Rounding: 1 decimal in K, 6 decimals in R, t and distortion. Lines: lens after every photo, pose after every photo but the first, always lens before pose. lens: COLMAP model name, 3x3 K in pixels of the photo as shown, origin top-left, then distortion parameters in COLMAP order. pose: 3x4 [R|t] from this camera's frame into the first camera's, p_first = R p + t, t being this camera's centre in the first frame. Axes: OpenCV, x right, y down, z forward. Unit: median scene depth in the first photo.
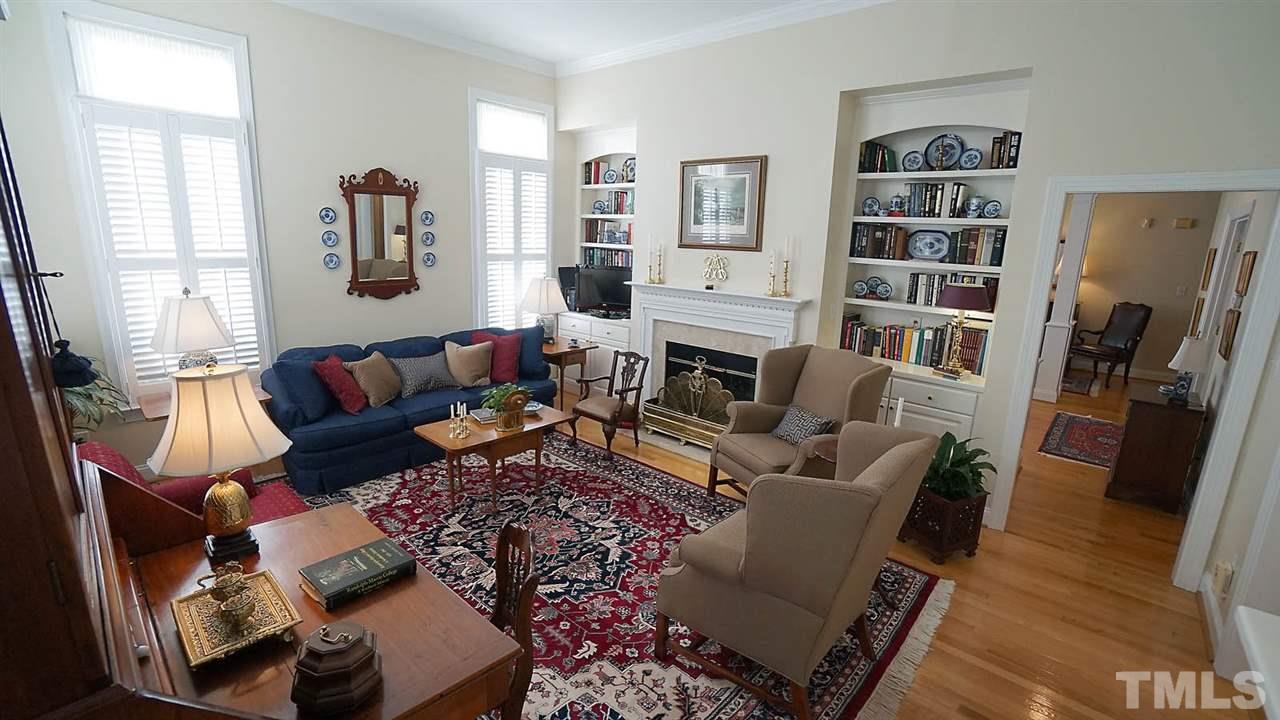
lens RADIAL K [[568.1, 0, 632.4], [0, 568.1, 363.8], [0, 0, 1]] dist [-0.070982, 0.026508]
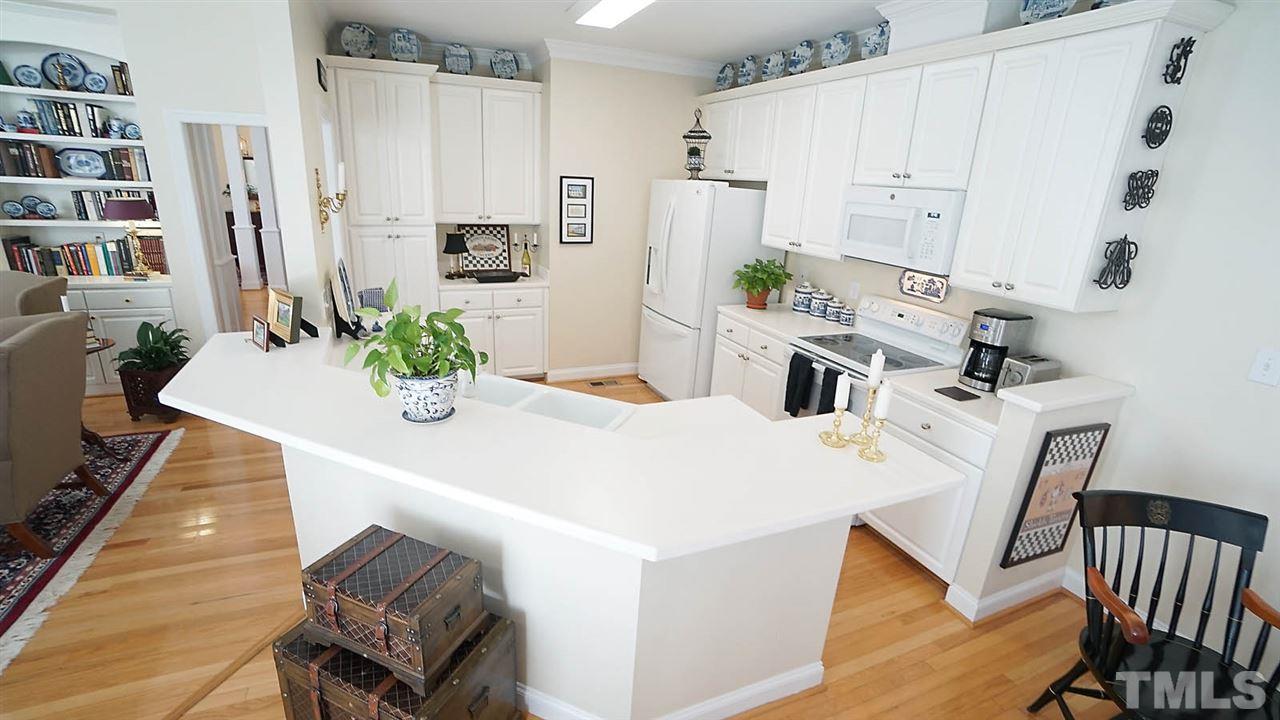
lens RADIAL K [[568.1, 0, 632.4], [0, 568.1, 363.8], [0, 0, 1]] dist [-0.070982, 0.026508]
pose [[0.423520, -0.292685, 0.857302, -0.033697], [0.167802, 0.955337, 0.243257, 0.100550], [-0.890210, 0.040833, 0.453717, -0.505031]]
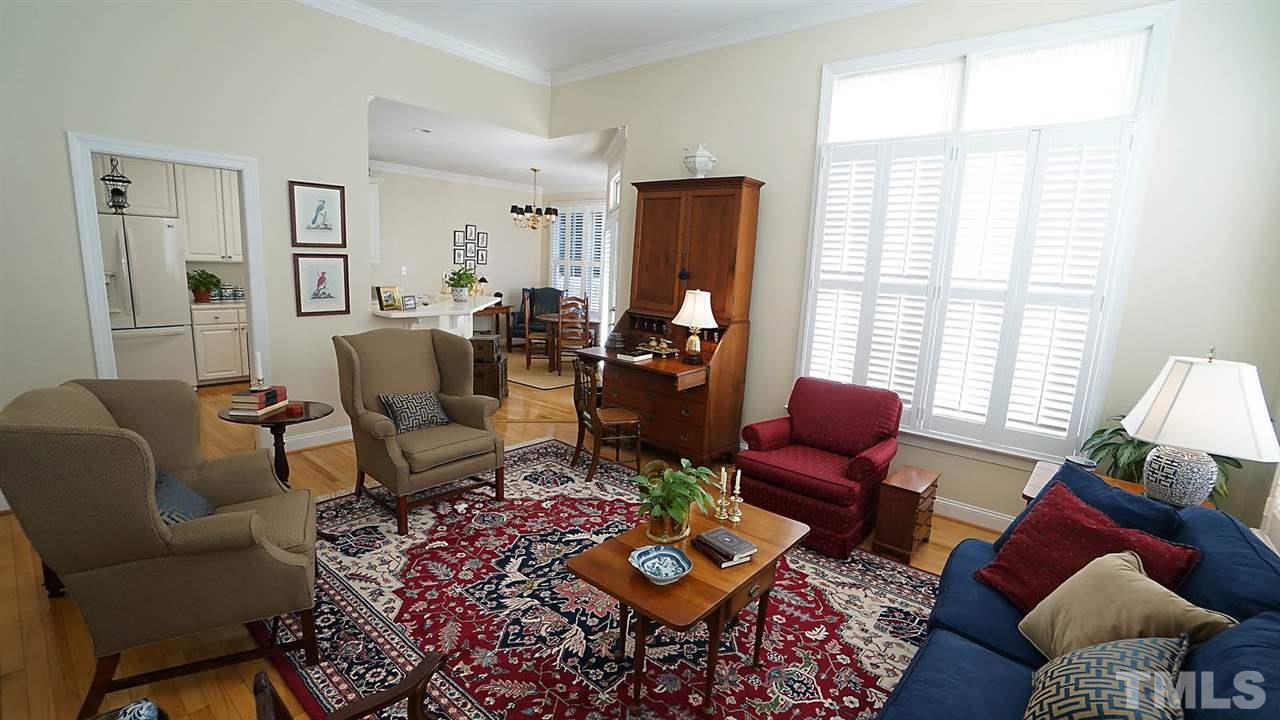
lens RADIAL K [[568.1, 0, 632.4], [0, 568.1, 363.8], [0, 0, 1]] dist [-0.070982, 0.026508]
pose [[-0.995967, -0.071974, -0.053567, -0.102948], [-0.087209, 0.916887, 0.389502, -0.227981], [0.021081, 0.392603, -0.919466, 1.168128]]
